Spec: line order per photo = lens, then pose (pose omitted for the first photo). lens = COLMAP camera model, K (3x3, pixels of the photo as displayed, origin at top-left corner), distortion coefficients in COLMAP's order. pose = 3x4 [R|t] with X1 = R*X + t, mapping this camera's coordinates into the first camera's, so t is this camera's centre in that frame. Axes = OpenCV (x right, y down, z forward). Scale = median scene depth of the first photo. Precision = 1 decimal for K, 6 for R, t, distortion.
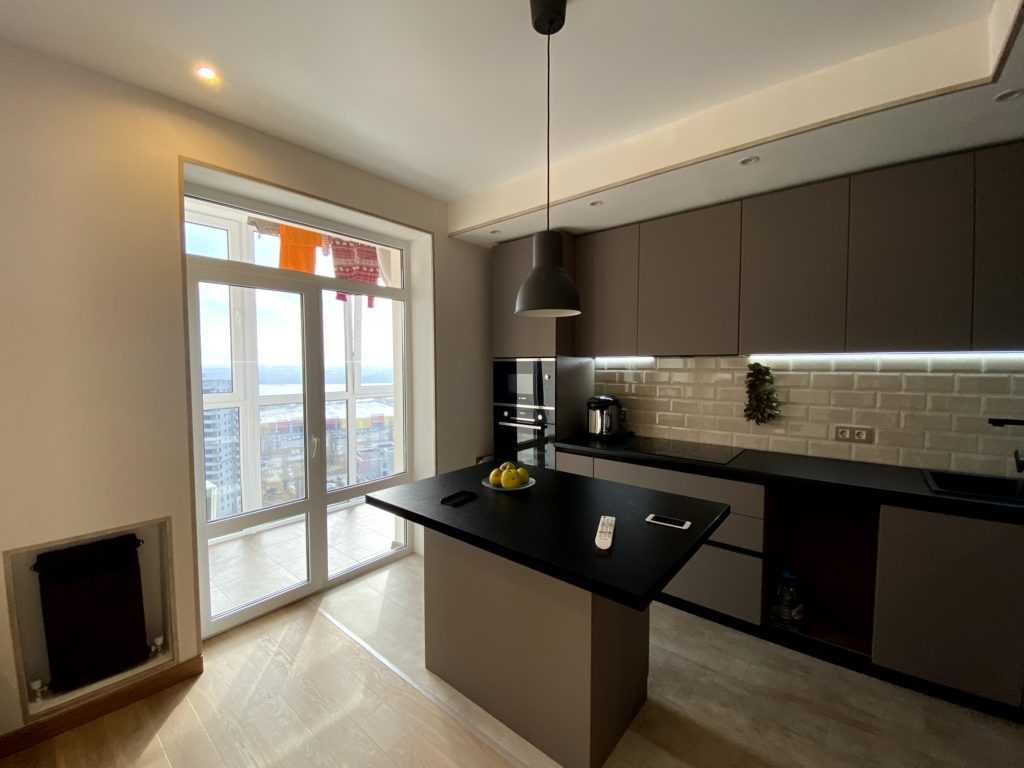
lens RADIAL K [[414.1, 0, 512.0], [0, 414.1, 384.0], [0, 0, 1]] dist [0.026876, -0.022687]
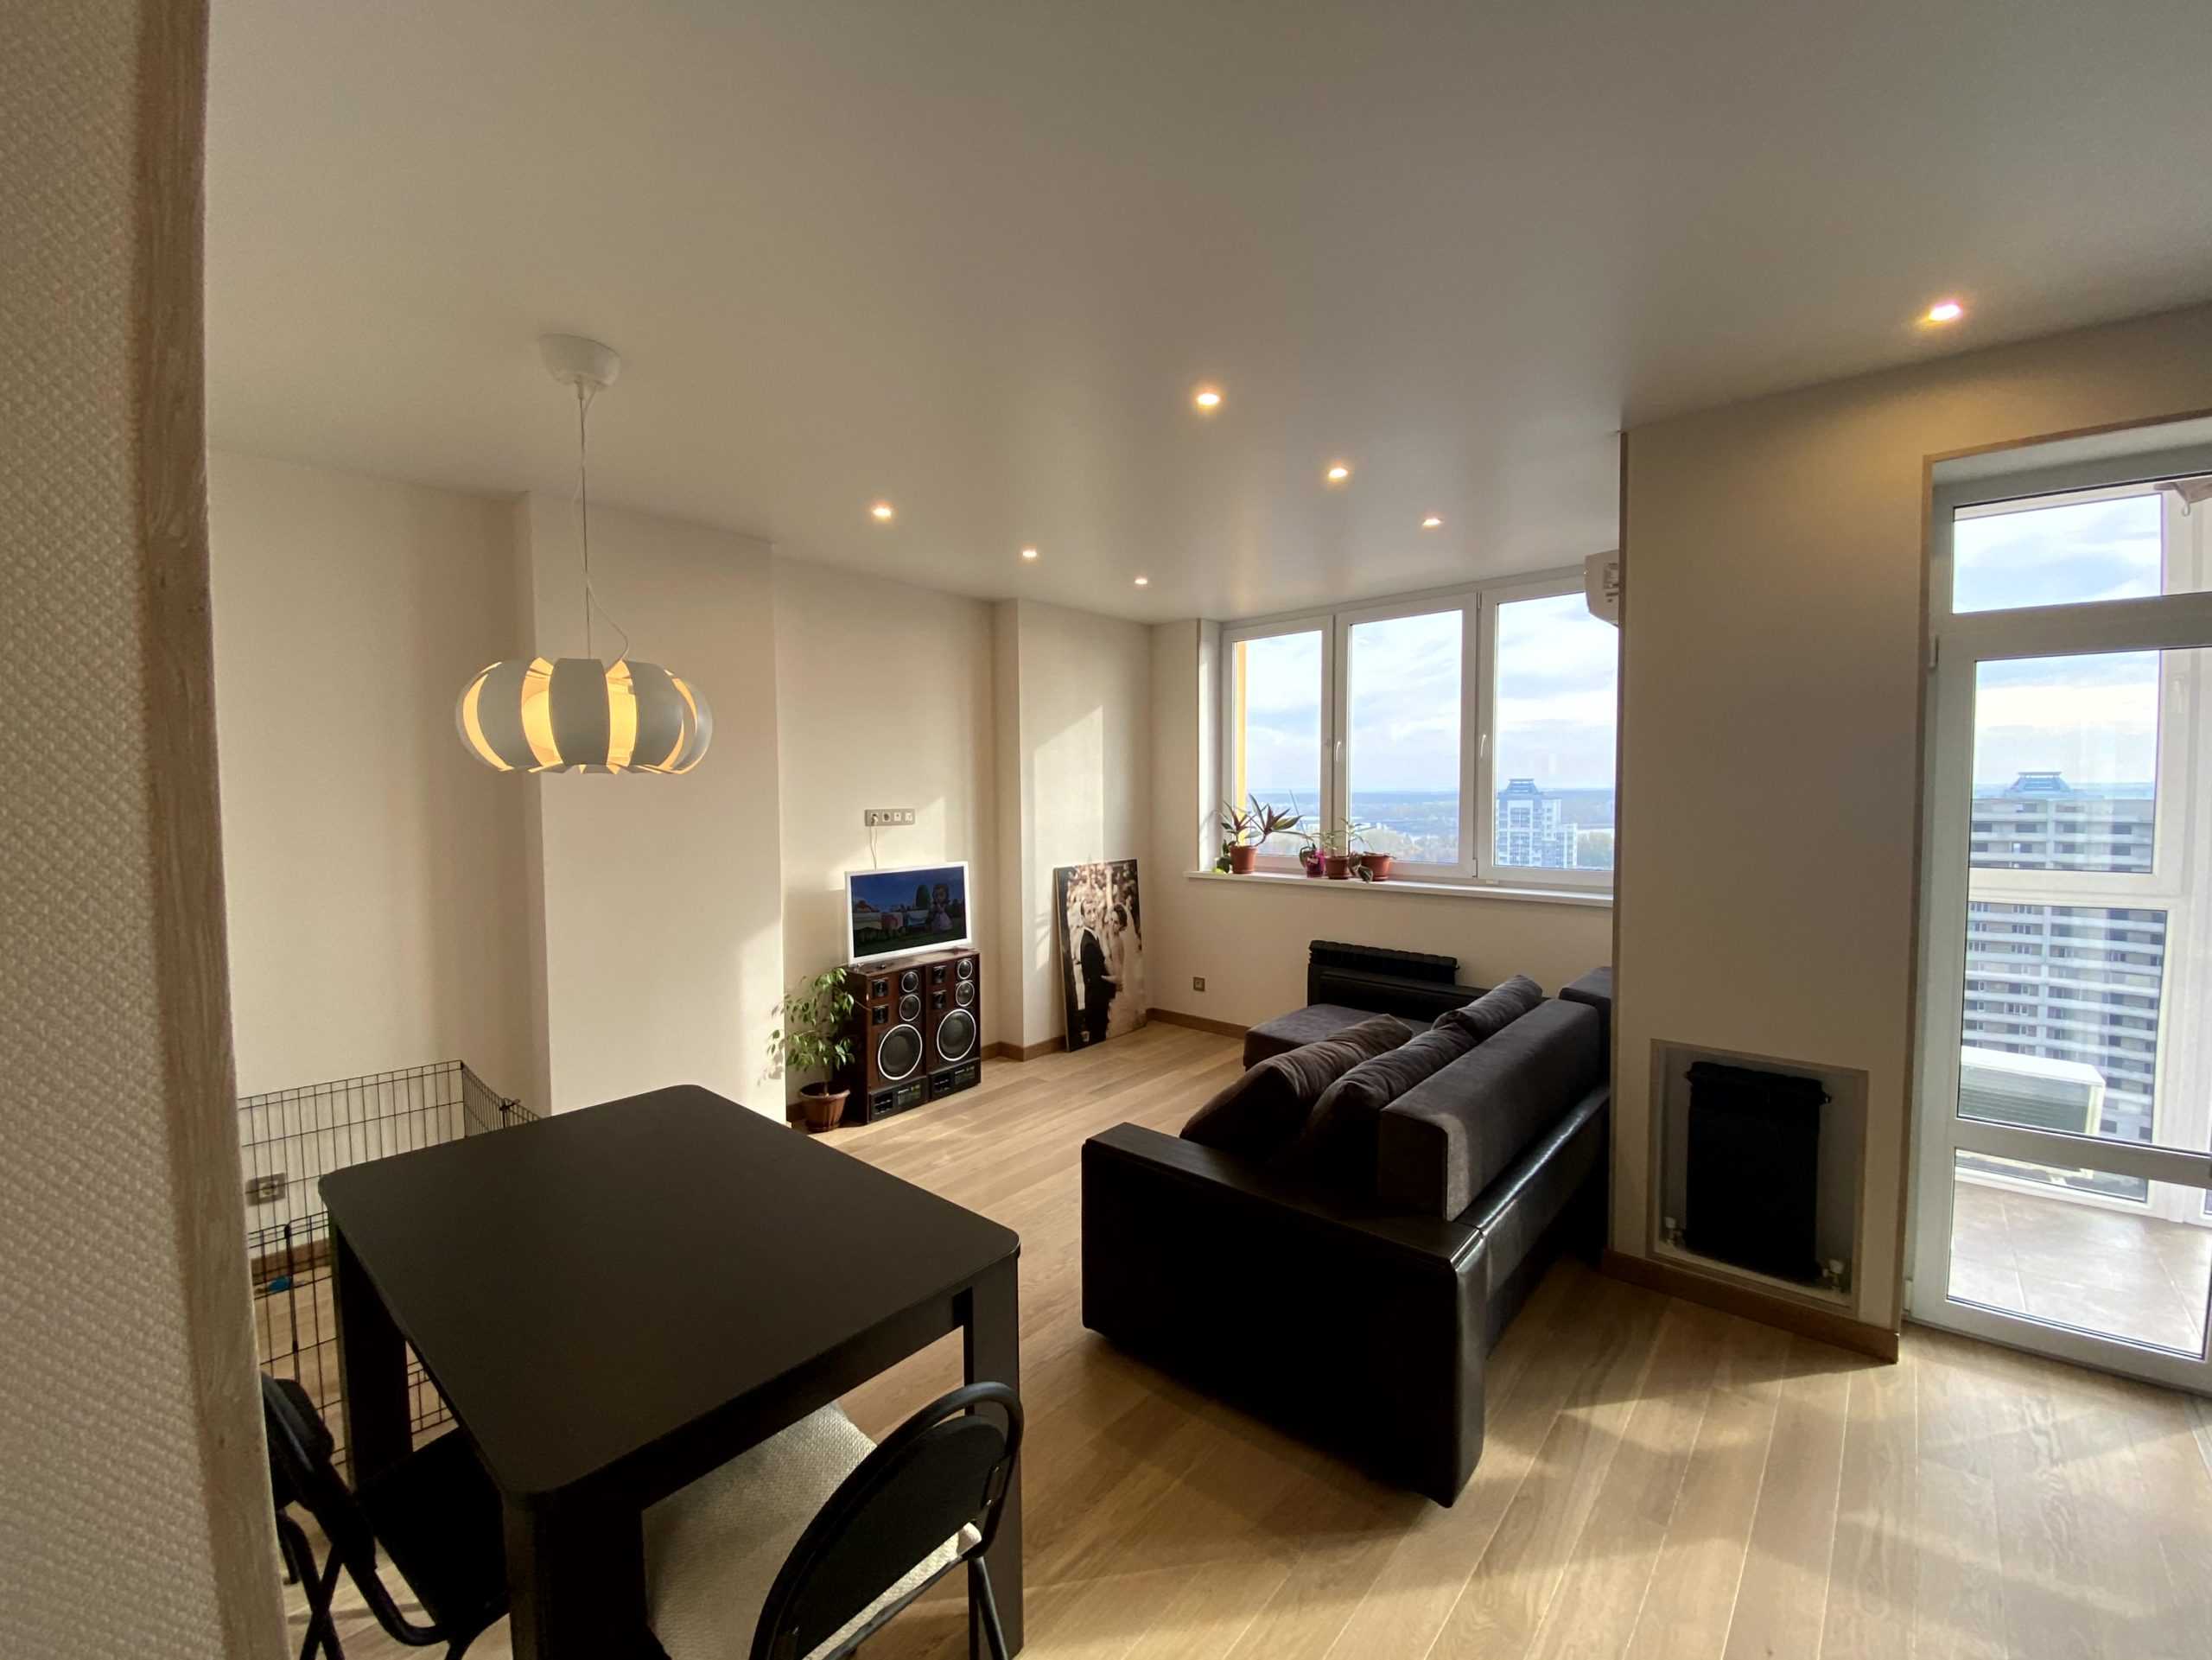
lens RADIAL K [[894.5, 0, 1106.0], [0, 894.5, 830.0], [0, 0, 1]] dist [0.026876, -0.022687]
pose [[-0.022176, 0.044337, -0.998770, 0.479449], [-0.046740, 0.997878, 0.045335, -0.034421], [0.998661, 0.047688, -0.020057, -0.081237]]
